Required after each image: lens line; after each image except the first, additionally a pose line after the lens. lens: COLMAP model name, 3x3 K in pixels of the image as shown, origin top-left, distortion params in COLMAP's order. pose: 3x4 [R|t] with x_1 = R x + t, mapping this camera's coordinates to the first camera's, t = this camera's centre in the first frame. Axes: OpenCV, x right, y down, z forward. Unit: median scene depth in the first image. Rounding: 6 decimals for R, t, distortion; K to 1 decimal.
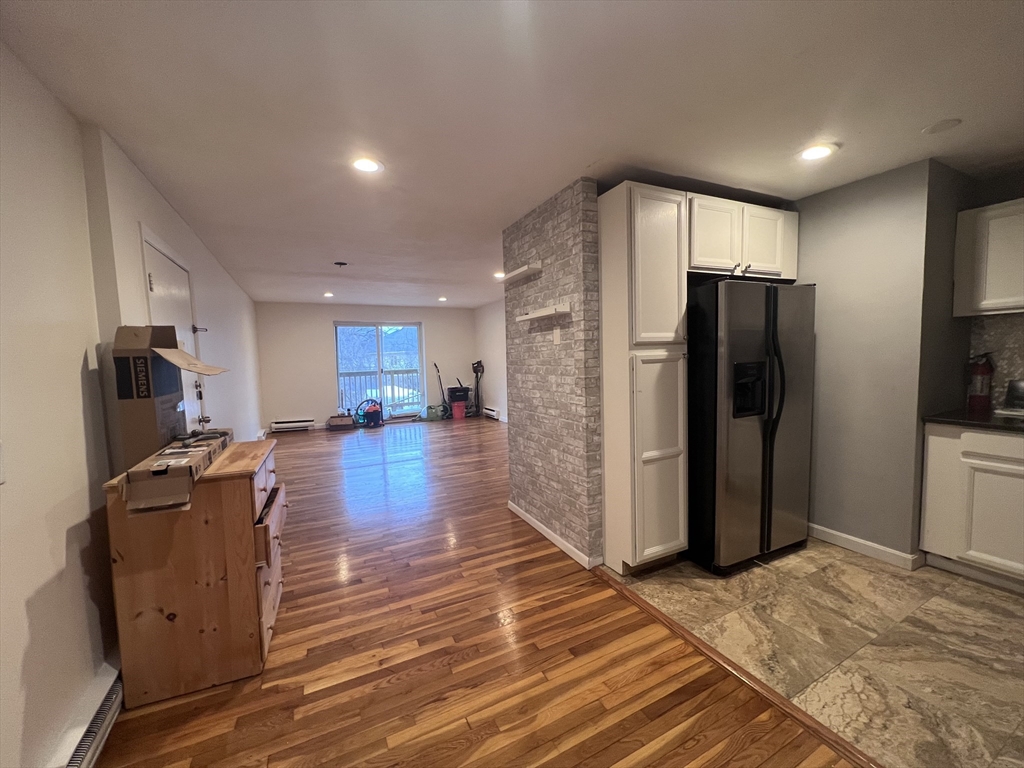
lens RADIAL K [[408.1, 0, 509.6], [0, 408.1, 385.9], [0, 0, 1]] dist [-0.002516, 0.000281]
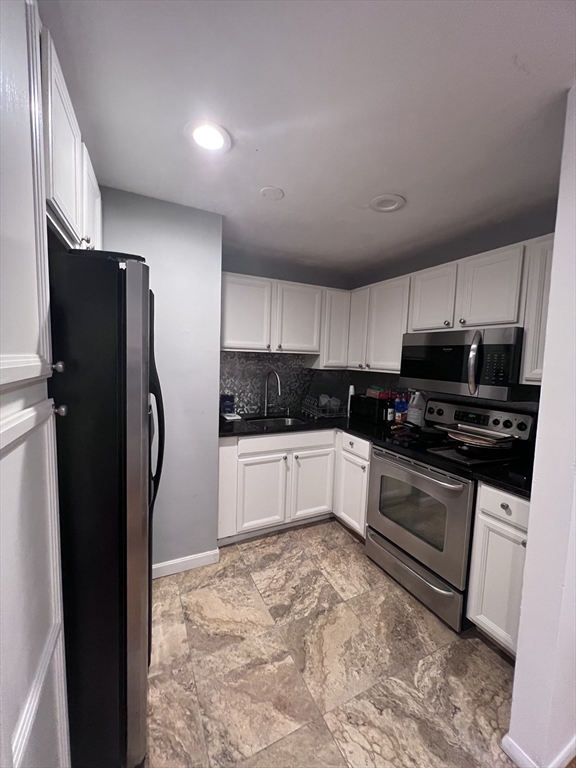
lens RADIAL K [[306.1, 0, 290.7], [0, 306.1, 388.6], [0, 0, 1]] dist [-0.002516, 0.000281]
pose [[0.006815, -0.065903, 0.997803, 0.124471], [0.041836, 0.996971, 0.065562, -0.102798], [-0.999101, 0.041298, 0.009551, 0.756957]]
